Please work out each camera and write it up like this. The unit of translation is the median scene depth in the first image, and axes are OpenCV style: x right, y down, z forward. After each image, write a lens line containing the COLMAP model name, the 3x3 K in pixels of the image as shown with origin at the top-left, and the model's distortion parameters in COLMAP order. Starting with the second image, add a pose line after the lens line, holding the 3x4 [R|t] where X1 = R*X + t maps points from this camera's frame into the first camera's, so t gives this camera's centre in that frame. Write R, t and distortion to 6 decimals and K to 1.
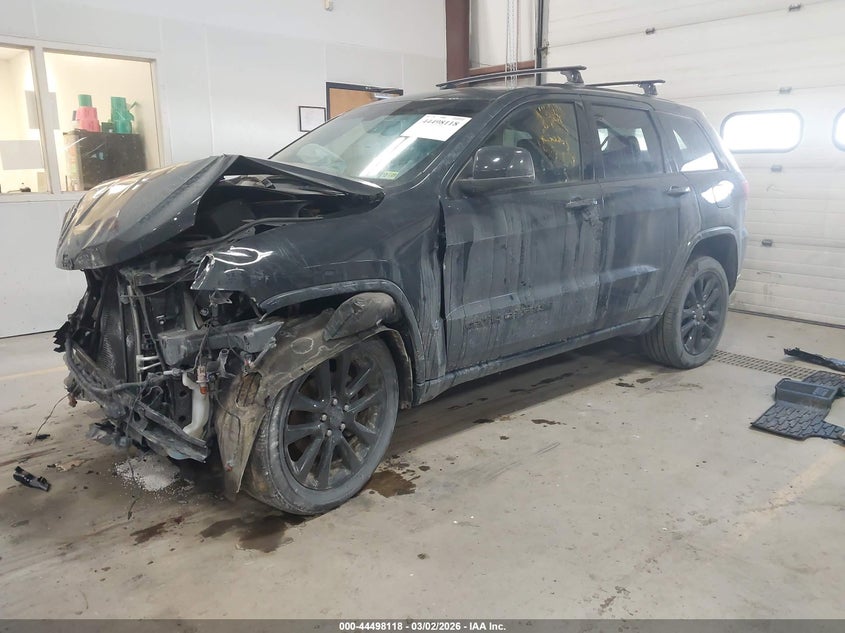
lens RADIAL K [[651.8, 0, 422.5], [0, 651.8, 316.5], [0, 0, 1]] dist [0.002579, 0.000600]
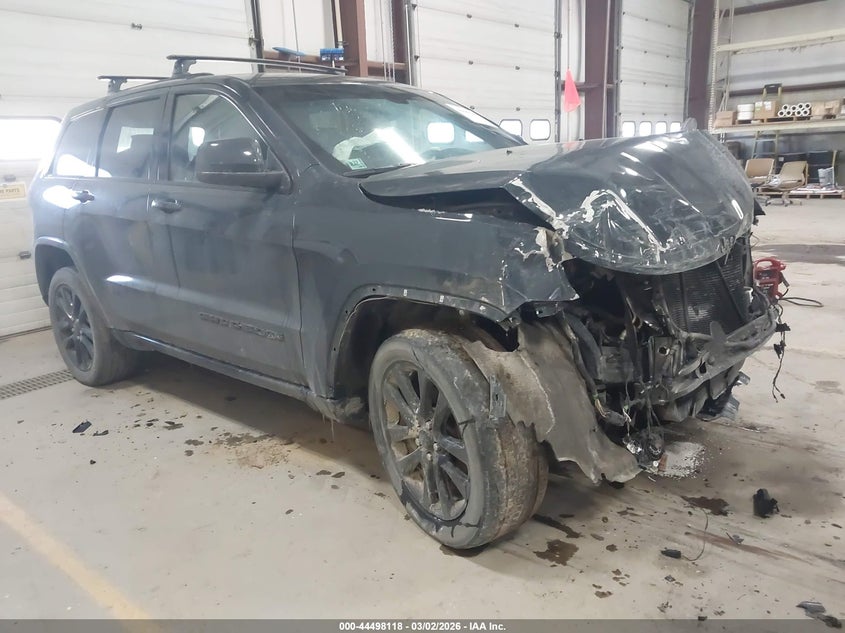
lens RADIAL K [[651.8, 0, 422.5], [0, 651.8, 316.5], [0, 0, 1]] dist [0.002579, 0.000600]
pose [[-0.109579, -0.234341, 0.965959, -1.373279], [0.263890, 0.930078, 0.255573, -0.328051], [-0.958308, 0.282912, -0.040077, 1.452116]]
